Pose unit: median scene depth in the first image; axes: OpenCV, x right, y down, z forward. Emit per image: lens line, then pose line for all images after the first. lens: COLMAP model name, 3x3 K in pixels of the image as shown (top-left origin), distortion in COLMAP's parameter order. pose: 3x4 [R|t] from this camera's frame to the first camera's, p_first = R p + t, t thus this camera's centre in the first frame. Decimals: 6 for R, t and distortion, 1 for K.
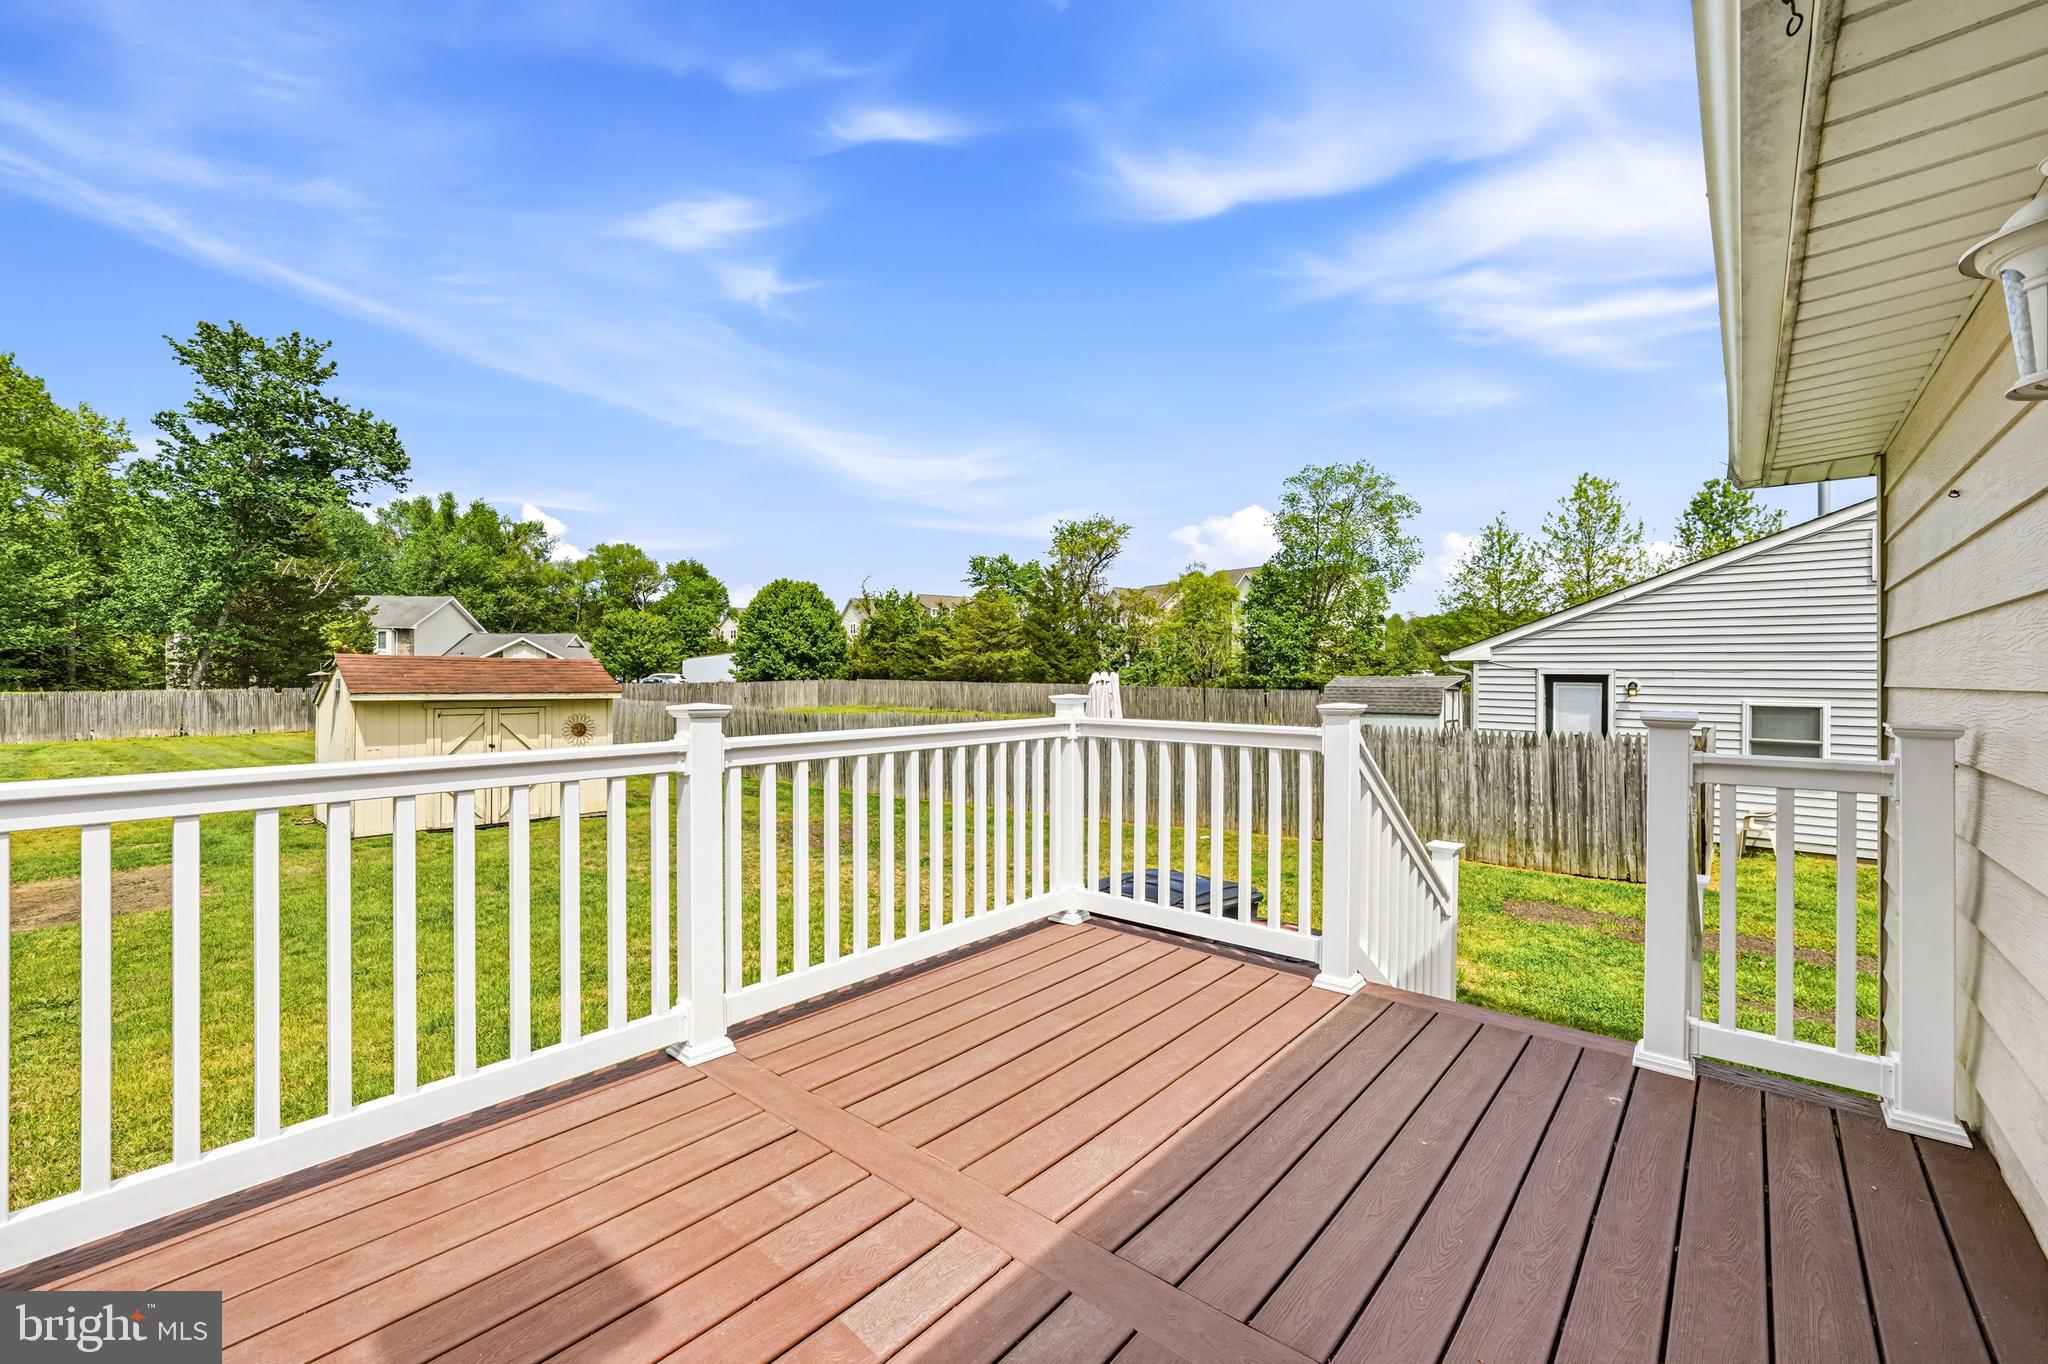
lens RADIAL K [[863.6, 0, 1036.1], [0, 863.6, 683.1], [0, 0, 1]] dist [-0.016887, 0.006337]
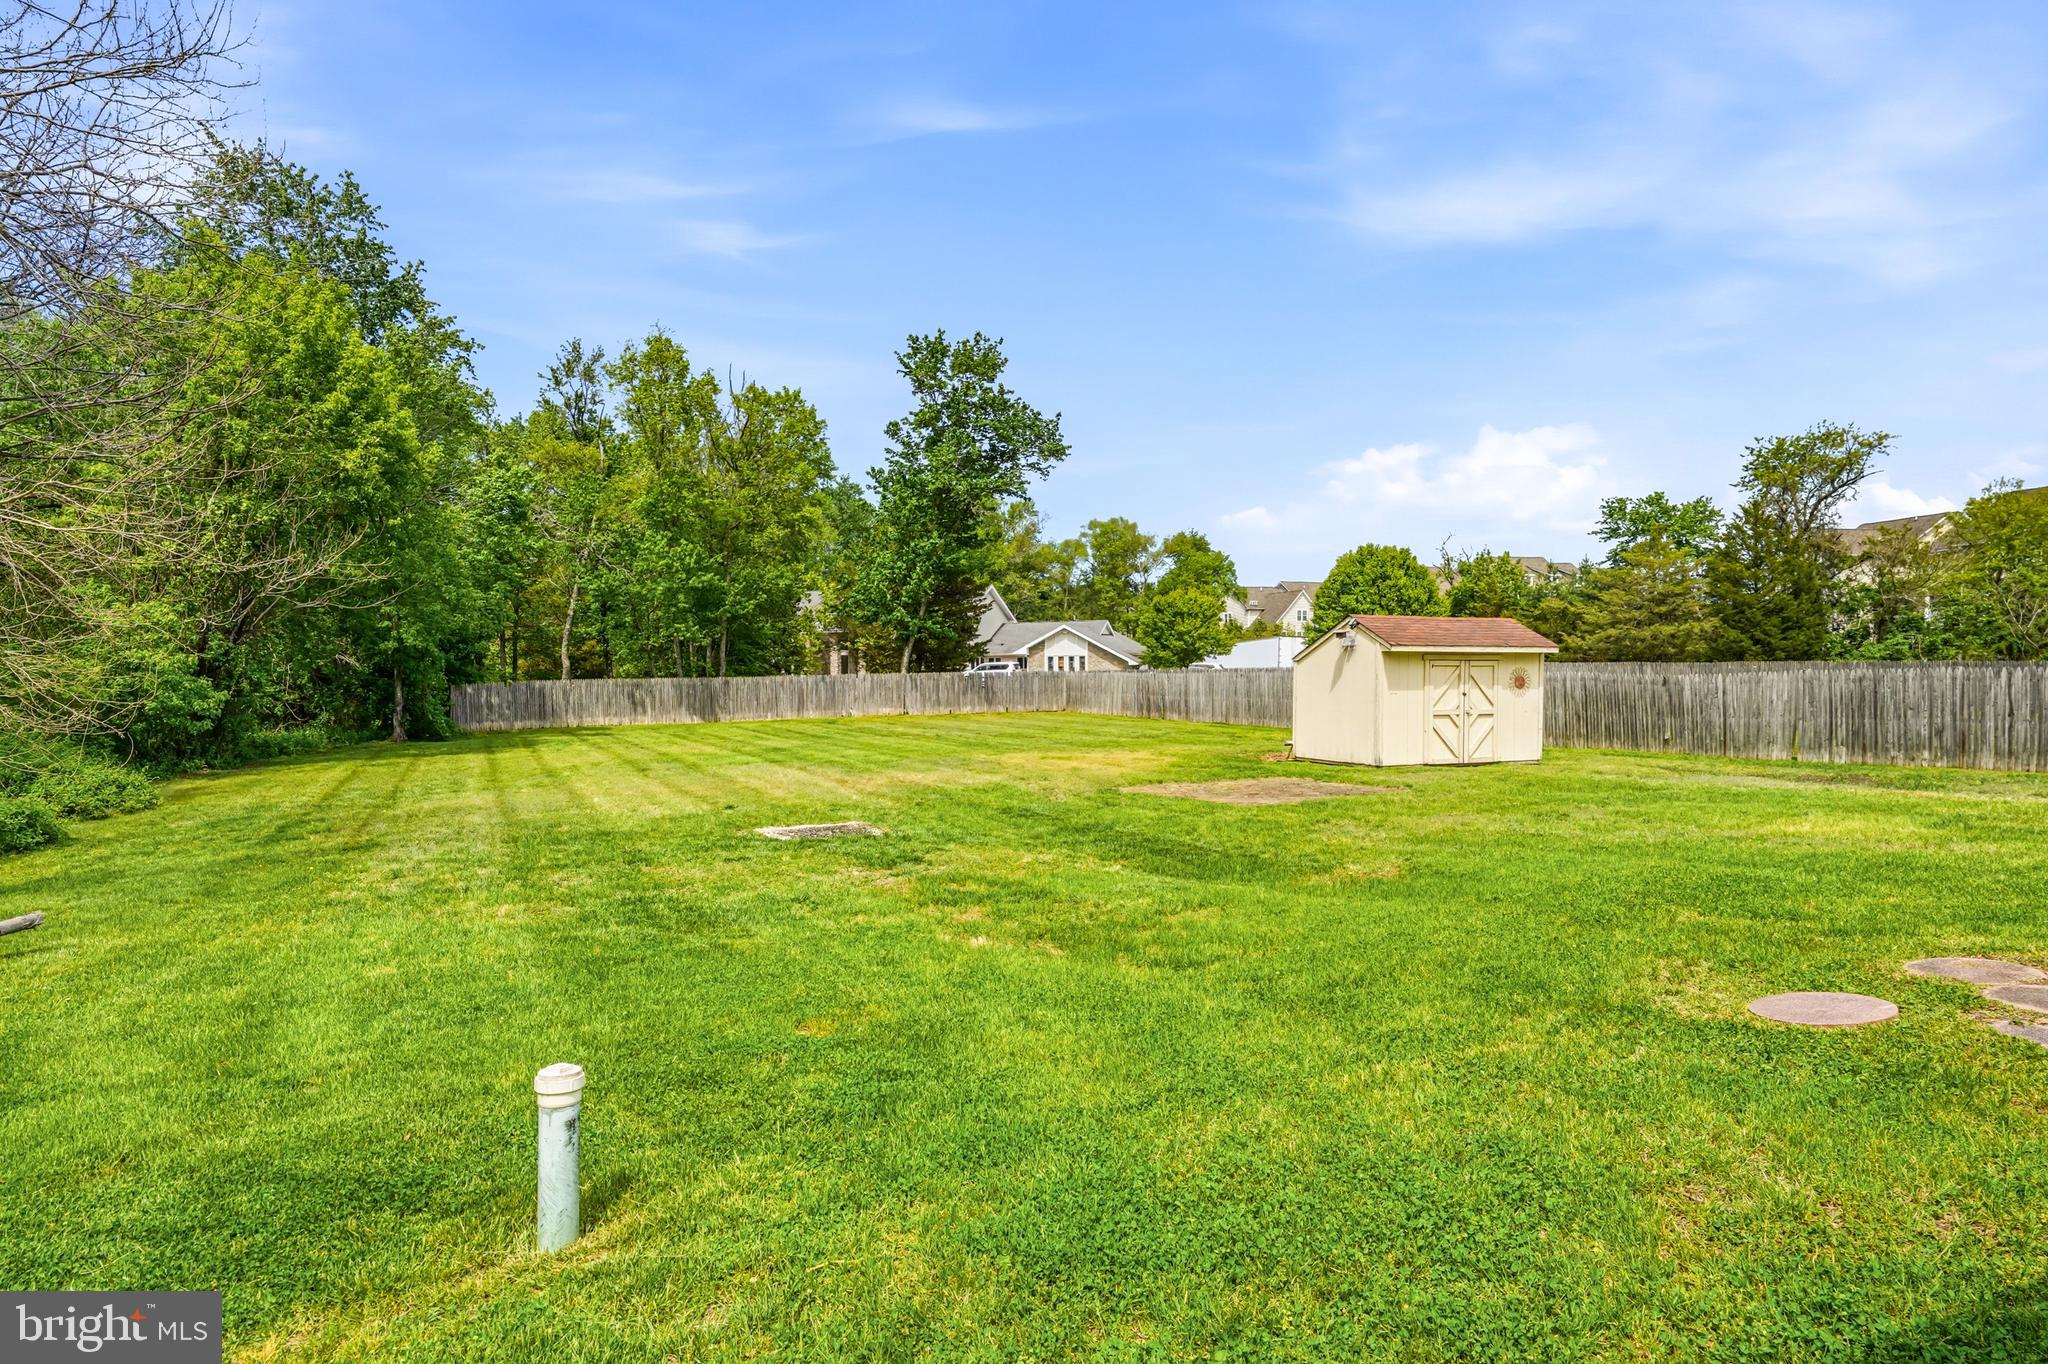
lens RADIAL K [[1121.9, 0, 1014.8], [0, 1121.9, 732.8], [0, 0, 1]] dist [0.005307, 0.001306]
pose [[0.893083, 0.013245, -0.449698, -0.111261], [0.006454, 0.999087, 0.042243, 0.013049], [0.449847, -0.040628, 0.892181, -0.126921]]
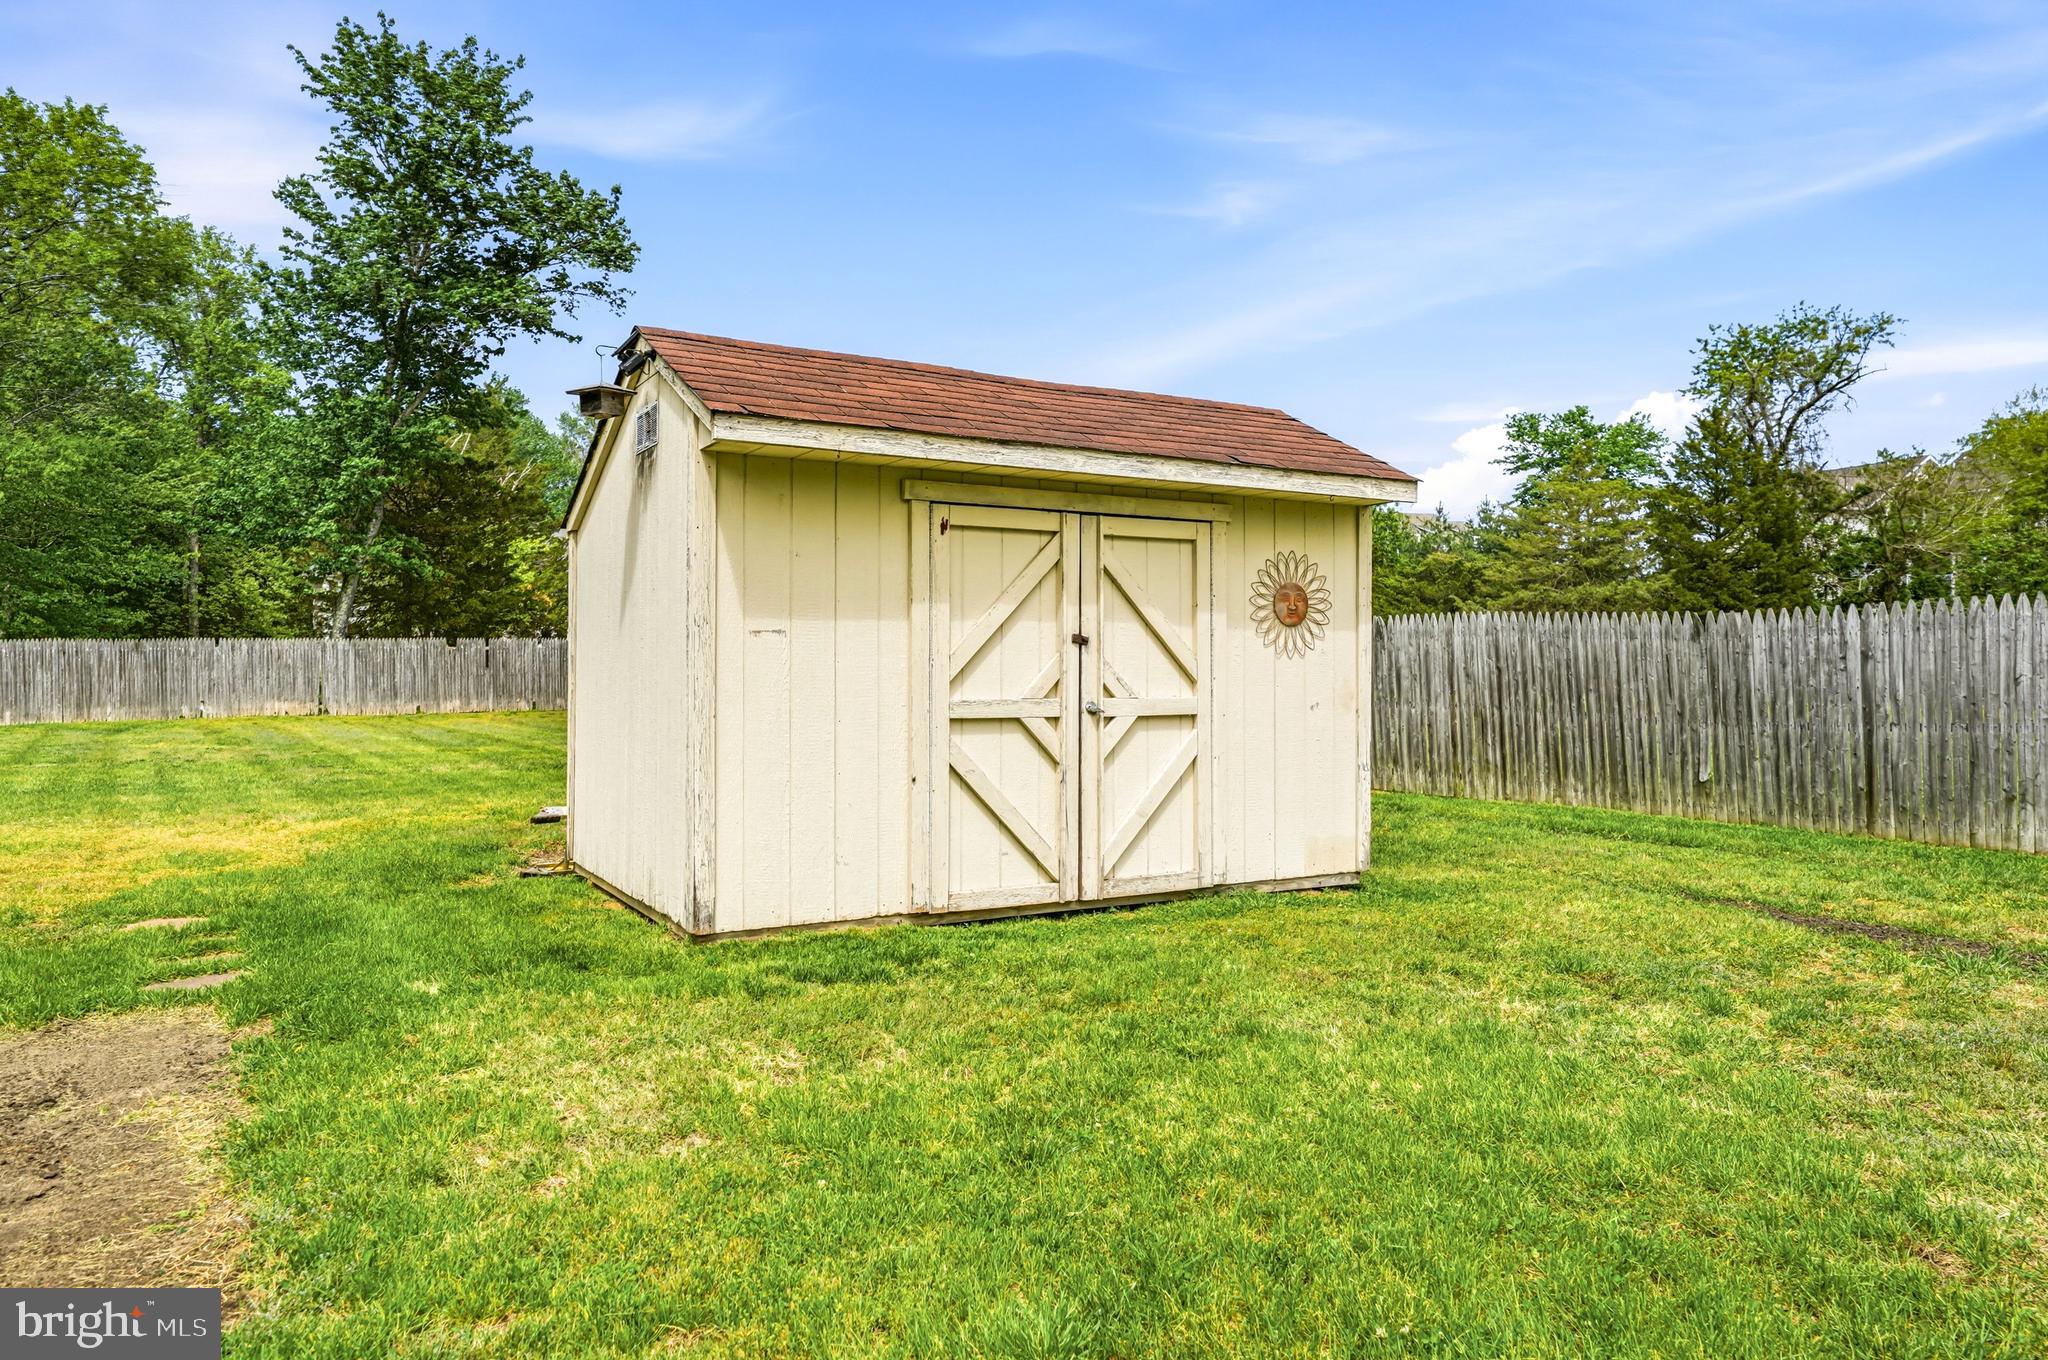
lens RADIAL K [[1358.7, 0, 1024.0], [0, 1358.7, 680.0], [0, 0, 1]] dist [0.032667, -0.001814]
pose [[0.948229, -0.001305, -0.317584, -0.112271], [0.001807, 0.999998, 0.001285, 0.019382], [0.317581, -0.001792, 0.948229, 0.122124]]
